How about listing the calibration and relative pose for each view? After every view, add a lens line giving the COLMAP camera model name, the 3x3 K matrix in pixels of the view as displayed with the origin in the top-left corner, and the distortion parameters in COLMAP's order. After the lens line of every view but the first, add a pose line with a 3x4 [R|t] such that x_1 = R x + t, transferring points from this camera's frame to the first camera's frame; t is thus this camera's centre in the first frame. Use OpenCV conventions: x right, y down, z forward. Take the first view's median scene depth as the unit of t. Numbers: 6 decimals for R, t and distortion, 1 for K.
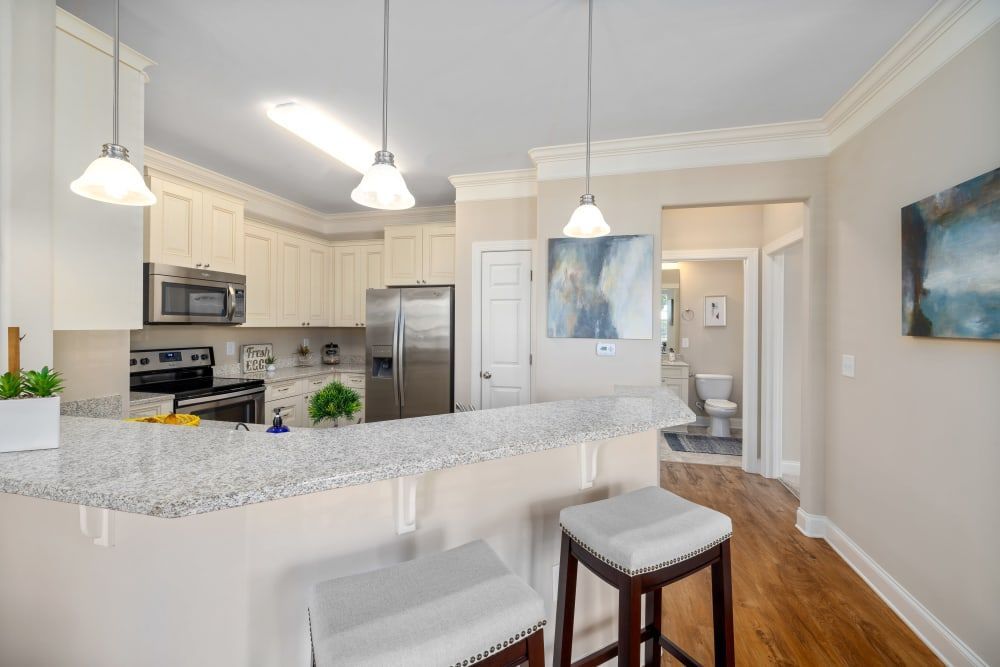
lens RADIAL K [[420.4, 0, 495.6], [0, 420.4, 322.1], [0, 0, 1]] dist [-0.000394, 0.000026]
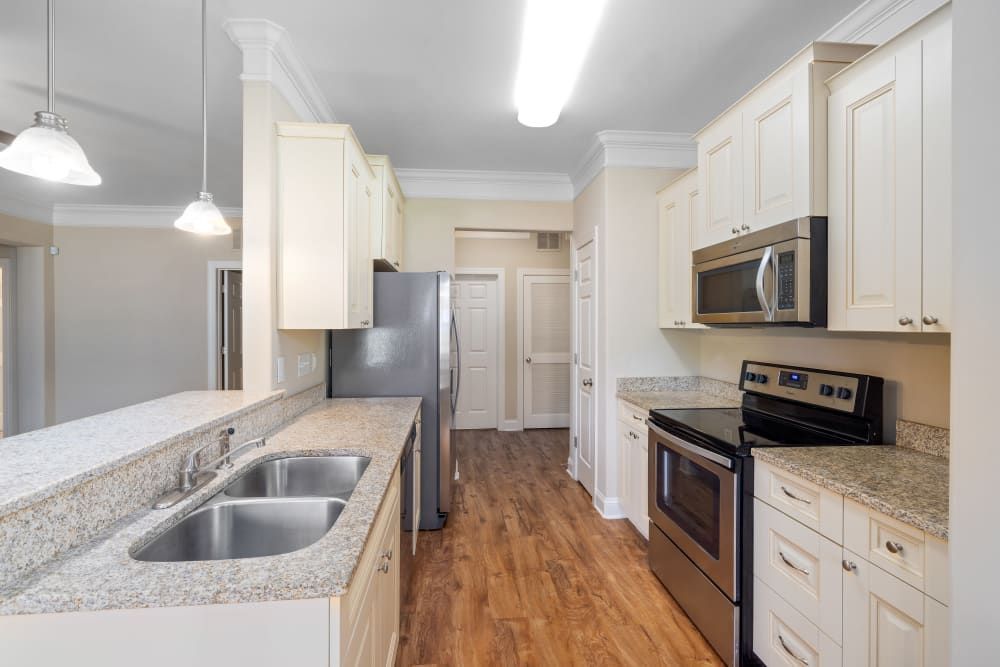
lens RADIAL K [[486.2, 0, 500.0], [0, 486.2, 333.5], [0, 0, 1]] dist [-0.000432, 0.000000]
pose [[-0.928378, -0.035731, -0.369915, -0.079003], [-0.040912, 0.999144, 0.006168, 0.021644], [0.369378, 0.020860, -0.929045, 1.213547]]
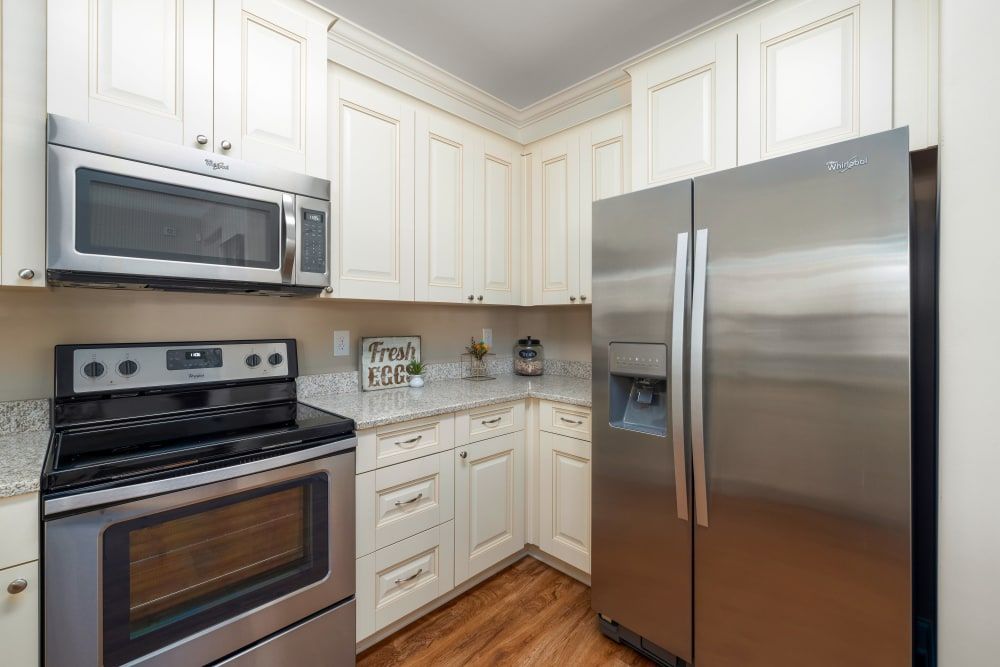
lens RADIAL K [[420.4, 0, 495.6], [0, 420.4, 322.1], [0, 0, 1]] dist [-0.000394, 0.000026]
pose [[0.873420, -0.005725, -0.486935, -0.193604], [0.008305, 0.999961, 0.003140, 0.034073], [0.486897, -0.006786, 0.873433, 0.601096]]
